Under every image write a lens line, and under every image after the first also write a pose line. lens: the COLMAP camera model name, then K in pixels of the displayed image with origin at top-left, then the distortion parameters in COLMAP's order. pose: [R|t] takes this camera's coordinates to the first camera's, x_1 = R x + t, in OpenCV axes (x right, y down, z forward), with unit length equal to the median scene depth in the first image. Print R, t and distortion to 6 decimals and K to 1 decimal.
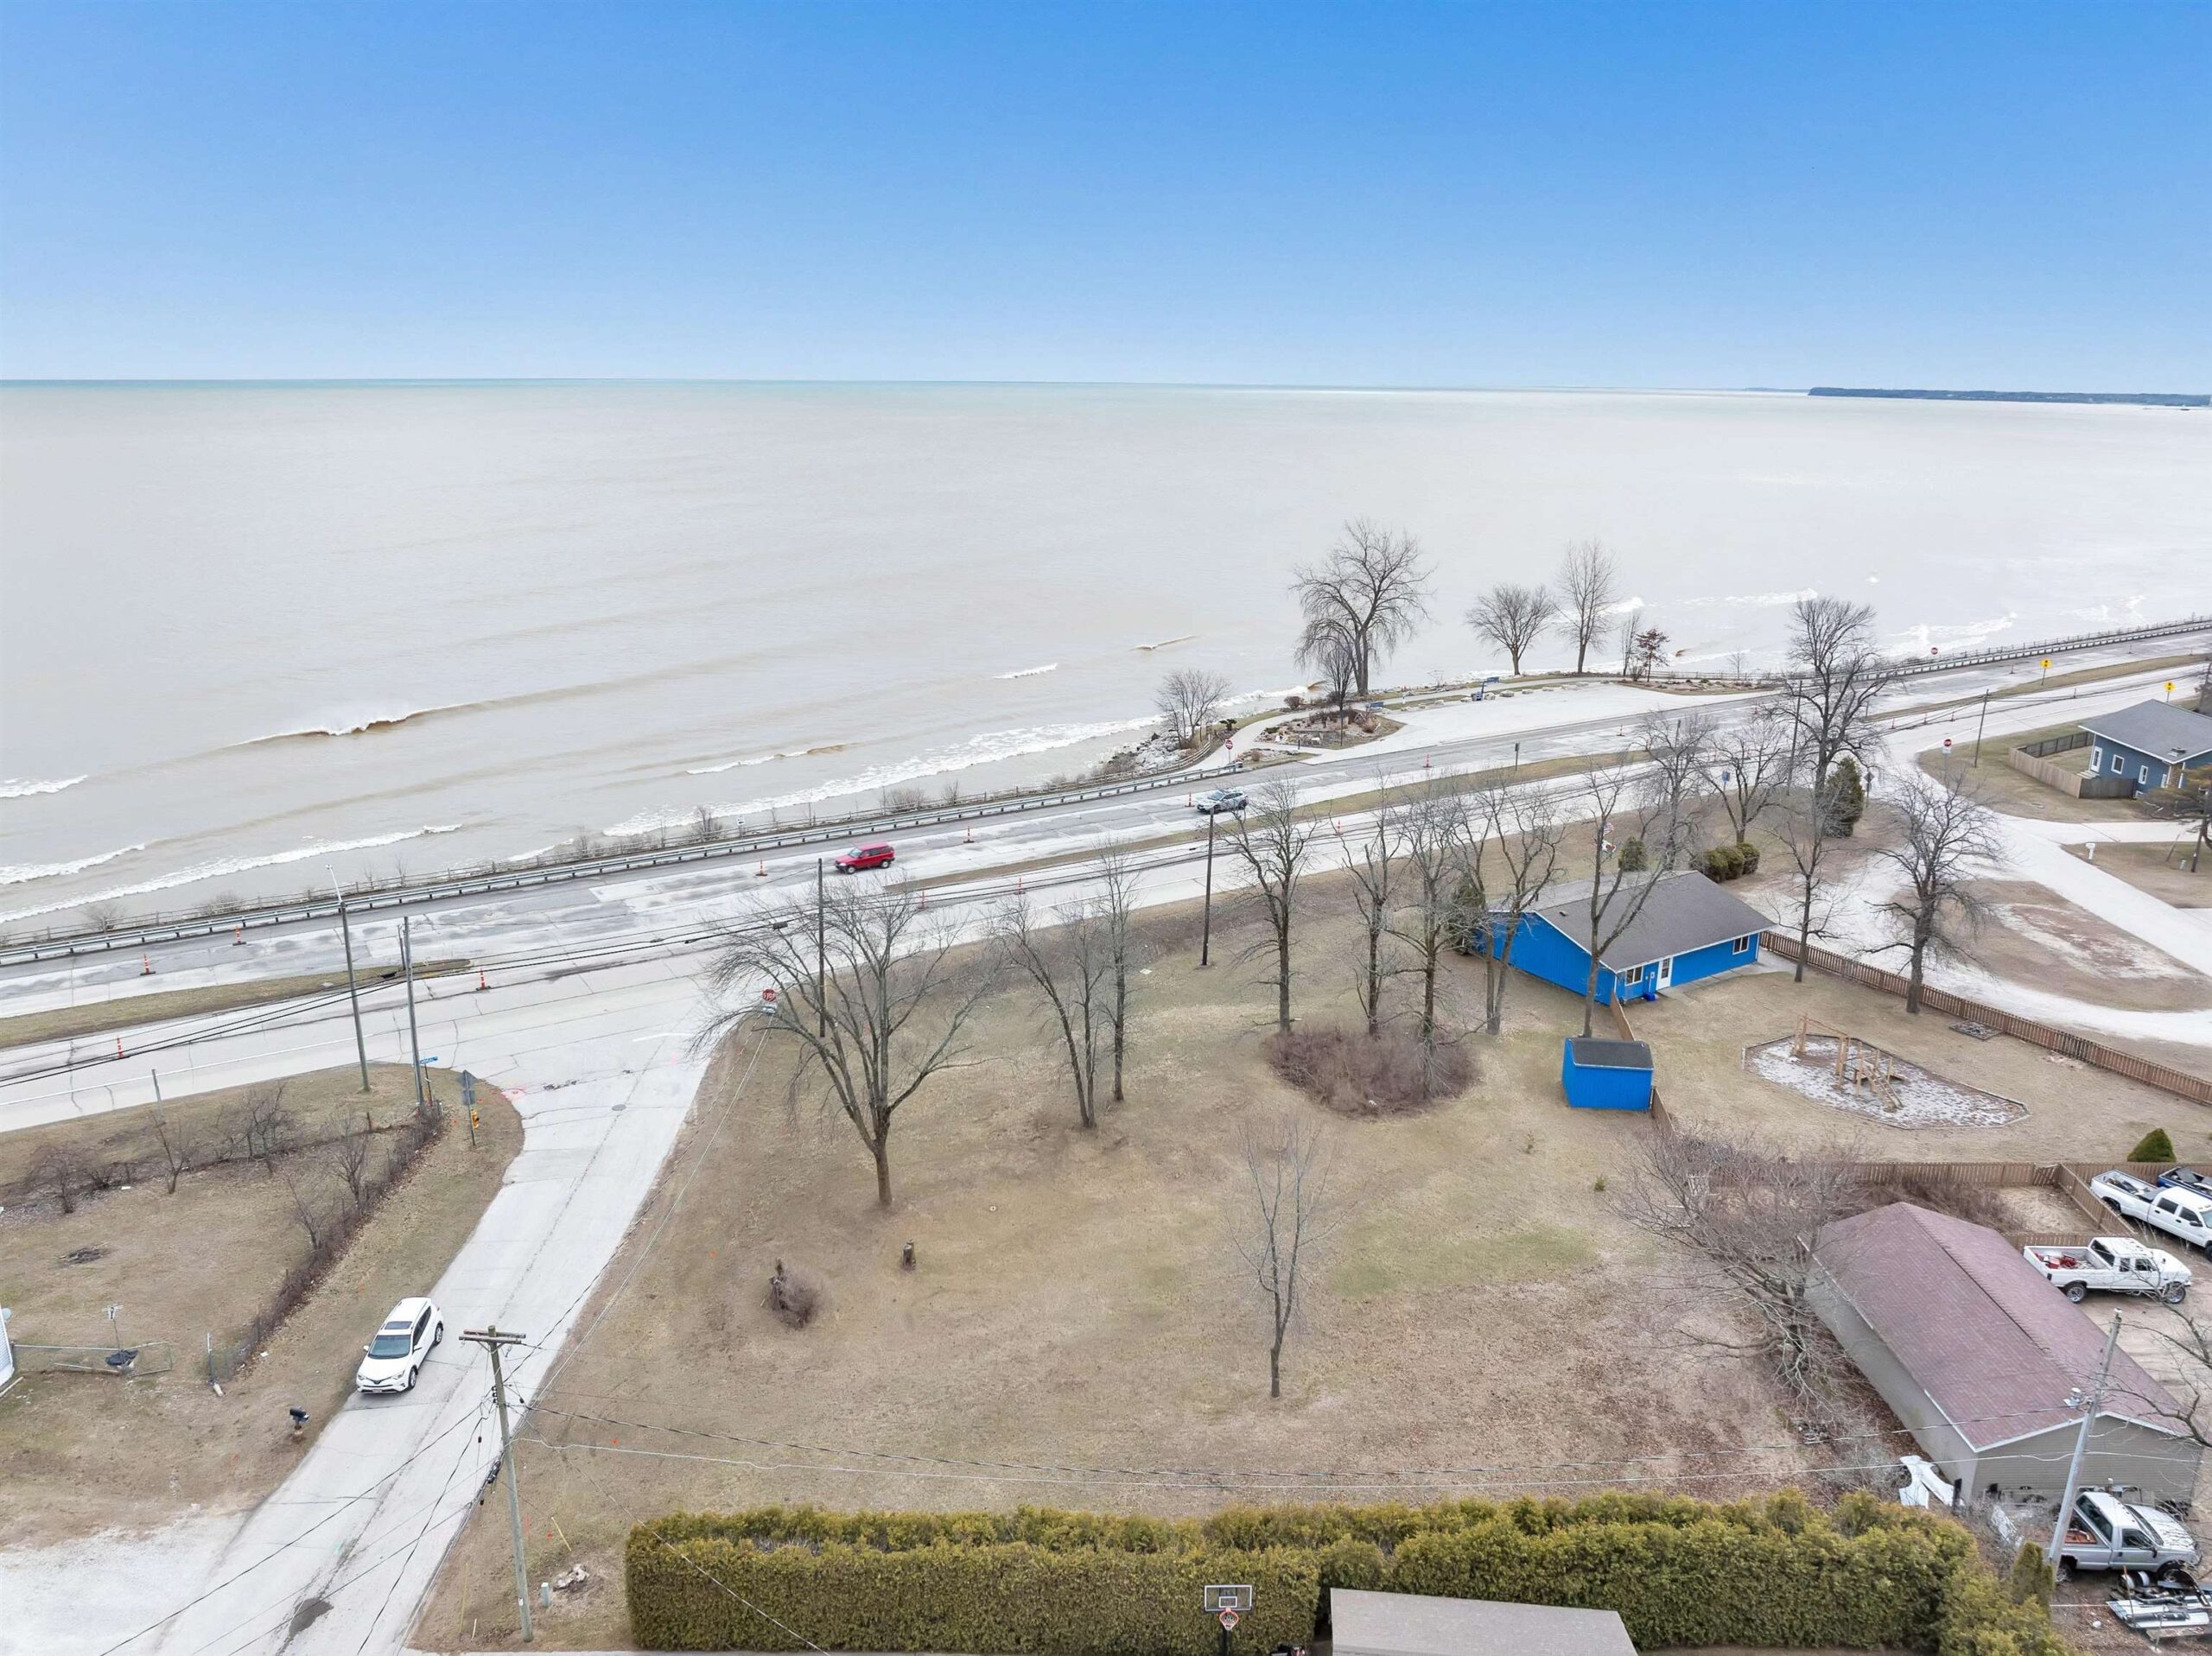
lens RADIAL K [[1541.4, 0, 1109.2], [0, 1541.4, 828.2], [0, 0, 1]] dist [-0.031503, -0.000781]
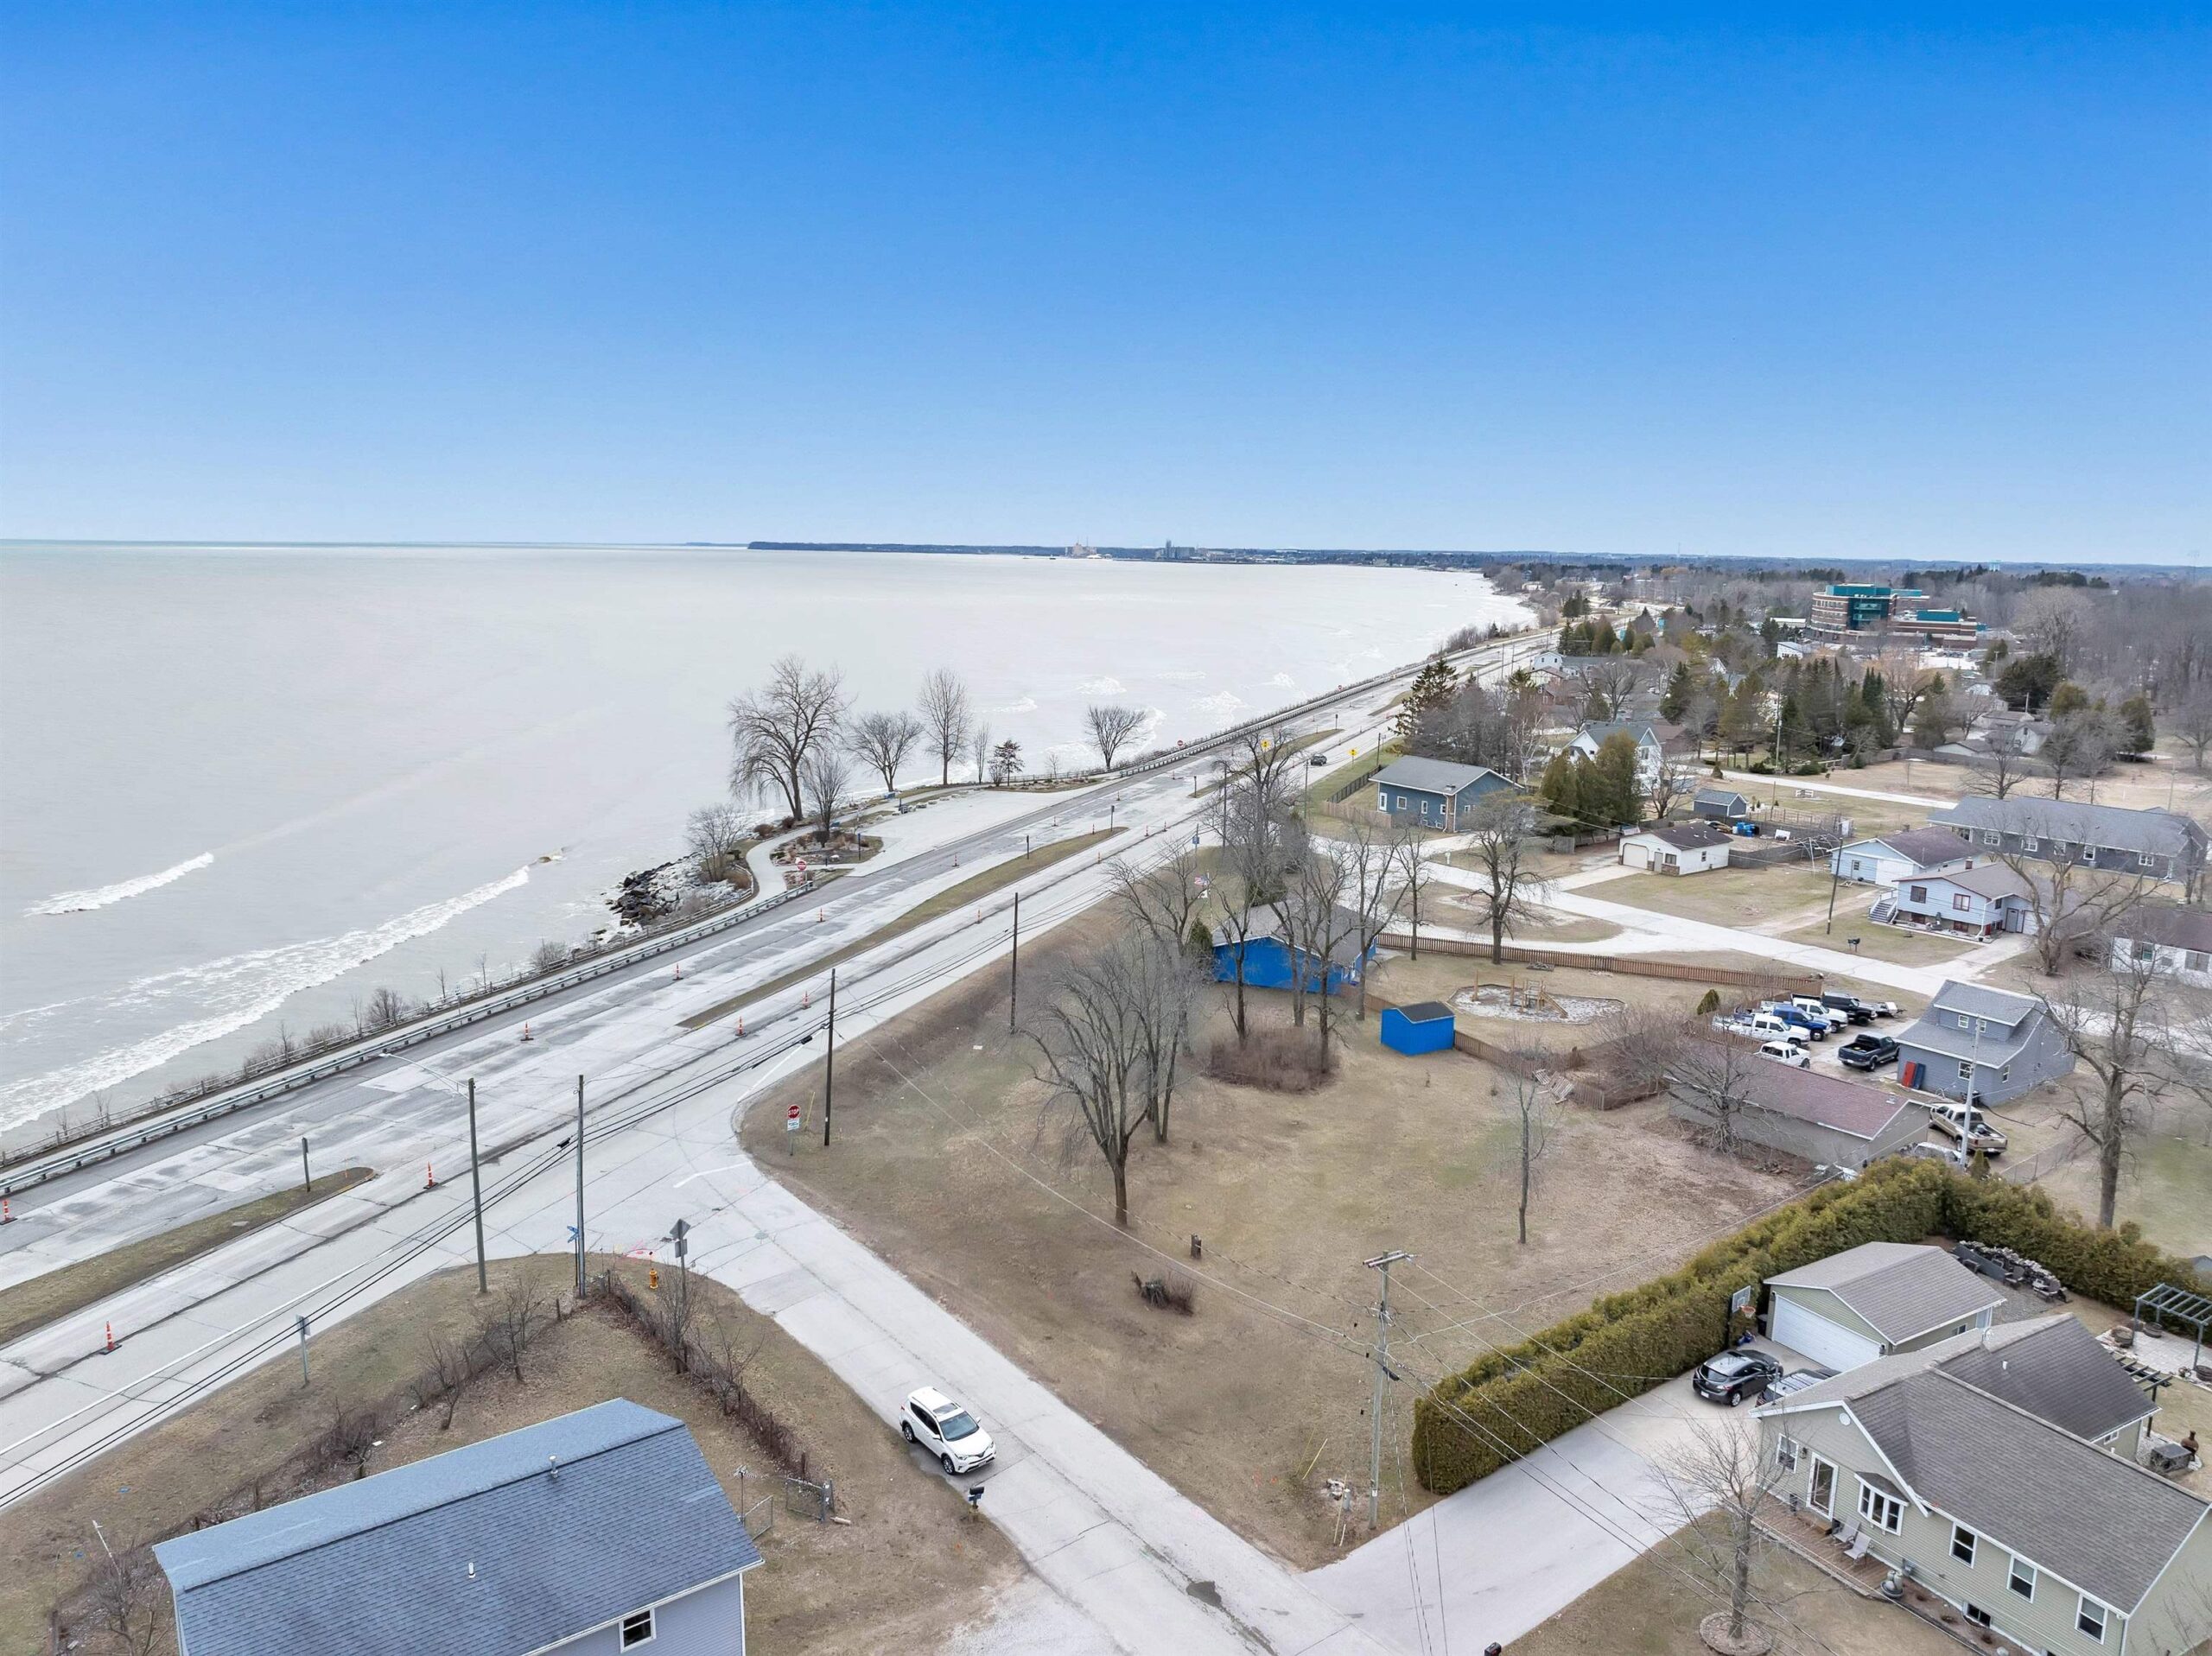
lens RADIAL K [[1541.4, 0, 1107.6], [0, 1541.4, 827.2], [0, 0, 1]] dist [-0.031503, -0.000781]
pose [[0.800214, -0.101898, 0.590994, -0.642306], [0.158530, 0.986347, -0.044588, 0.000901], [-0.578382, 0.129370, 0.805443, 0.033862]]
